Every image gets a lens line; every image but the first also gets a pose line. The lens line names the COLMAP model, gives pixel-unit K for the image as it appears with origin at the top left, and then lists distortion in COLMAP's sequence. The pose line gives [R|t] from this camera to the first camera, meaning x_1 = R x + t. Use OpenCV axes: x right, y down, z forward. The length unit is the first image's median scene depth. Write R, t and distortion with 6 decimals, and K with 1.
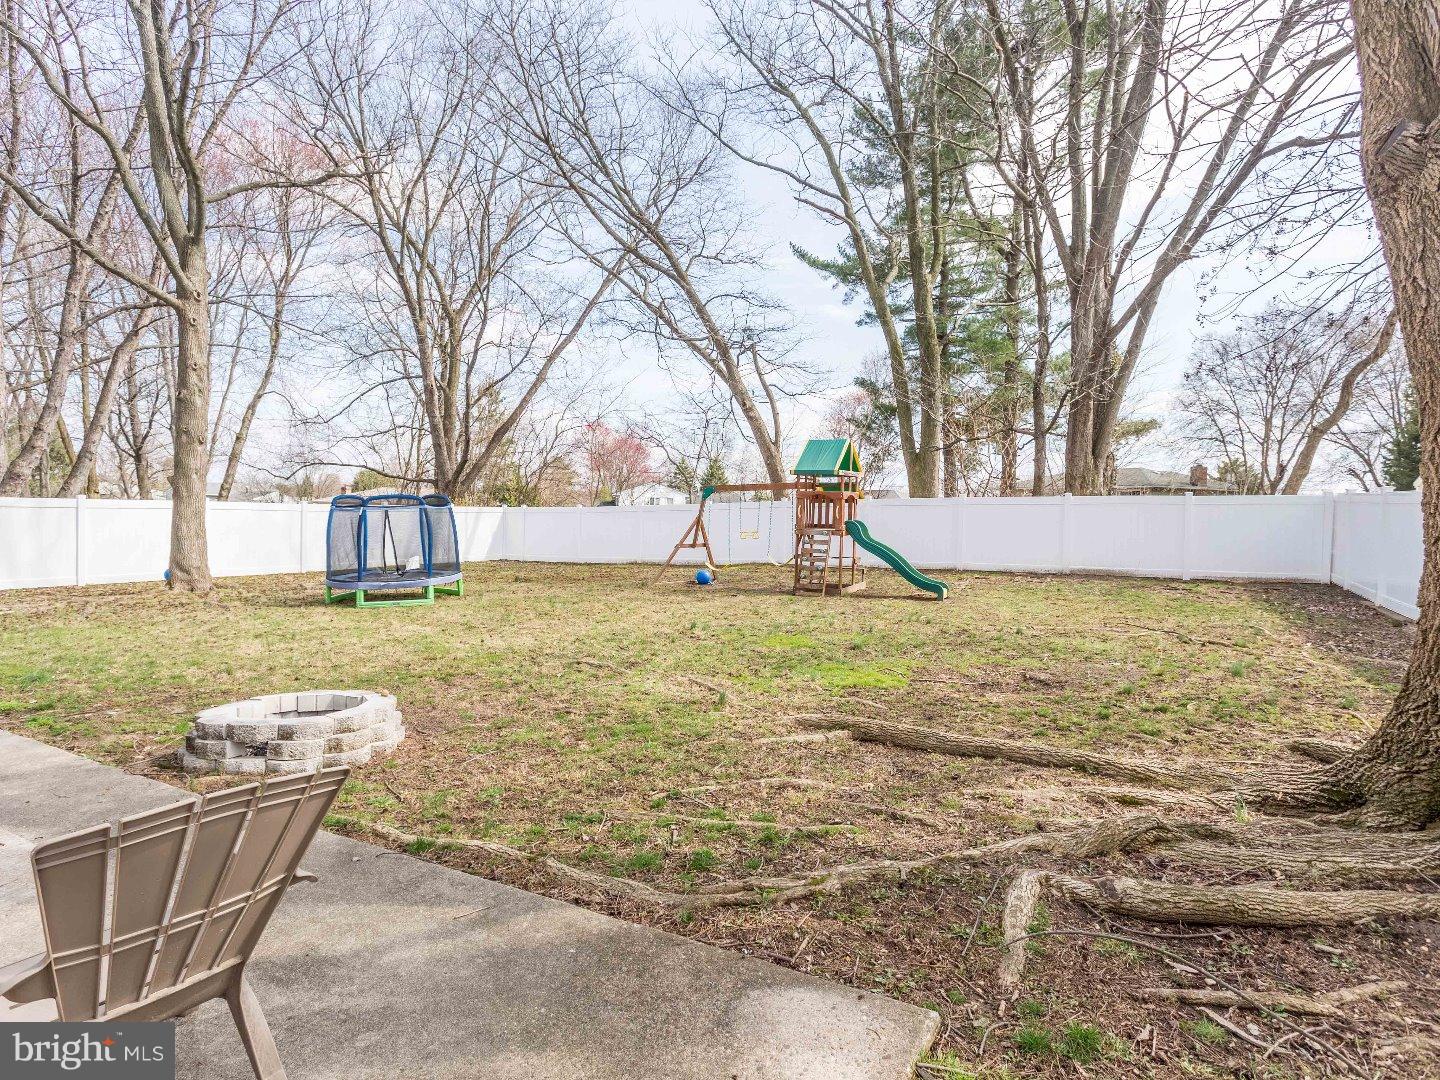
lens RADIAL K [[760.6, 0, 713.1], [0, 760.6, 526.4], [0, 0, 1]] dist [0.000599, 0.001607]
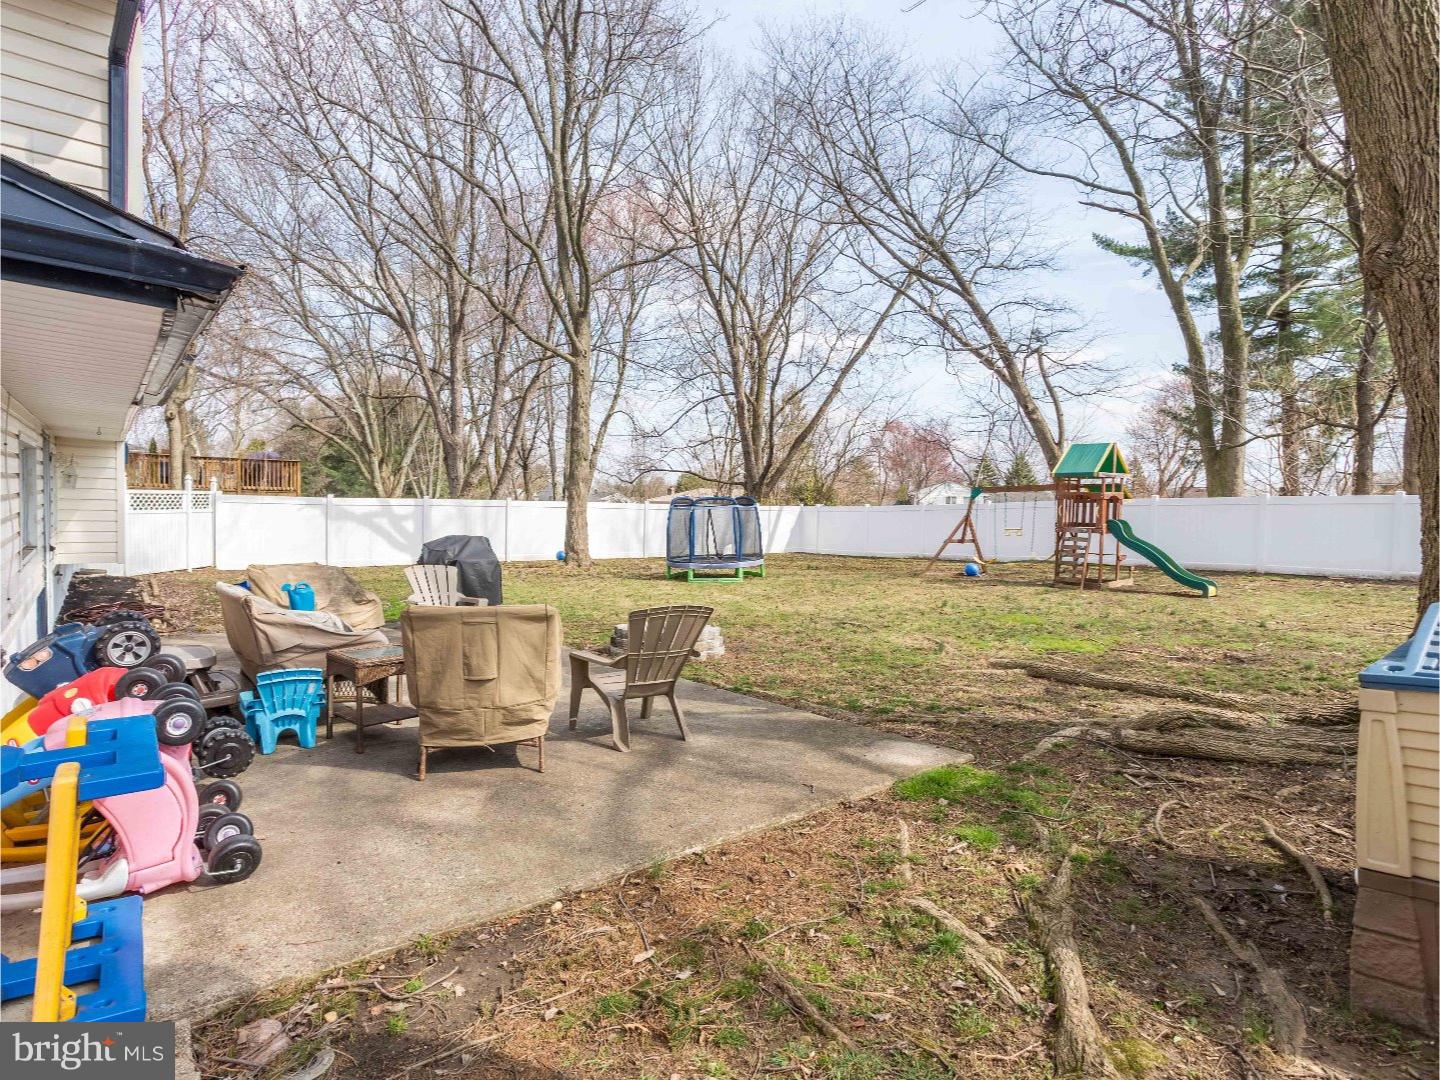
lens RADIAL K [[760.6, 0, 713.1], [0, 760.6, 526.4], [0, 0, 1]] dist [0.000599, 0.001607]
pose [[0.924567, 0.010962, -0.380861, 0.042467], [-0.010296, 0.999940, 0.003786, 0.002177], [0.380880, 0.000421, 0.924624, -0.117514]]
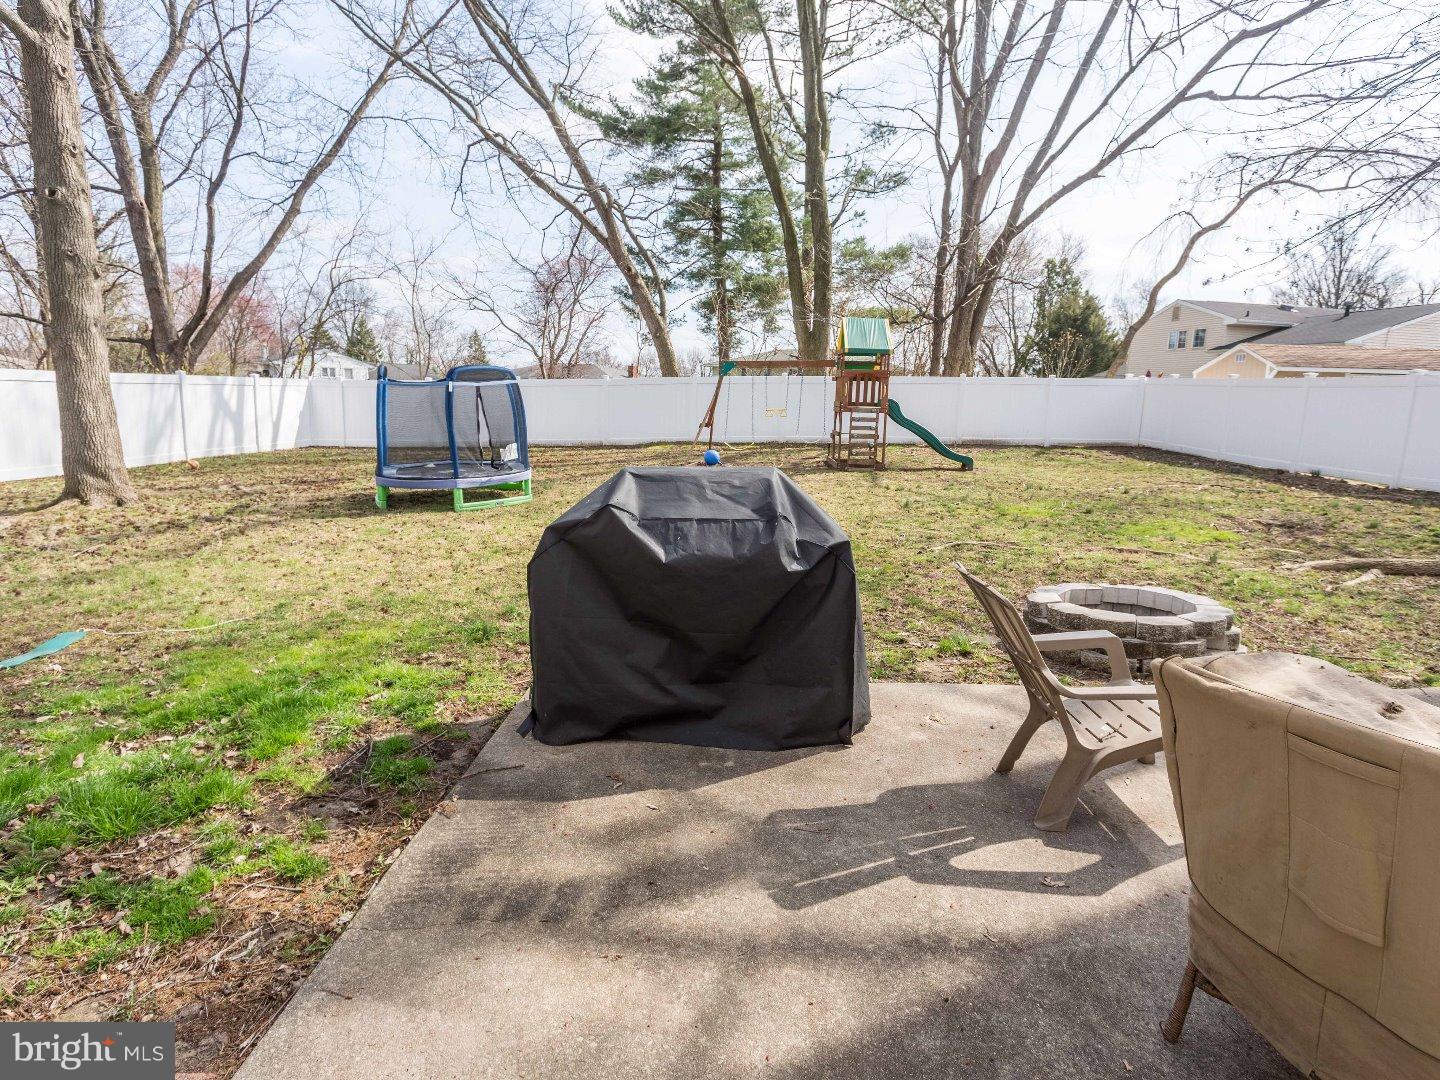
lens RADIAL K [[760.6, 0, 713.1], [0, 760.6, 526.4], [0, 0, 1]] dist [0.000599, 0.001607]
pose [[0.882588, -0.078266, 0.463588, -0.330196], [-0.000343, 0.985939, 0.167106, -0.005657], [-0.470148, -0.147644, 0.870151, 0.098608]]
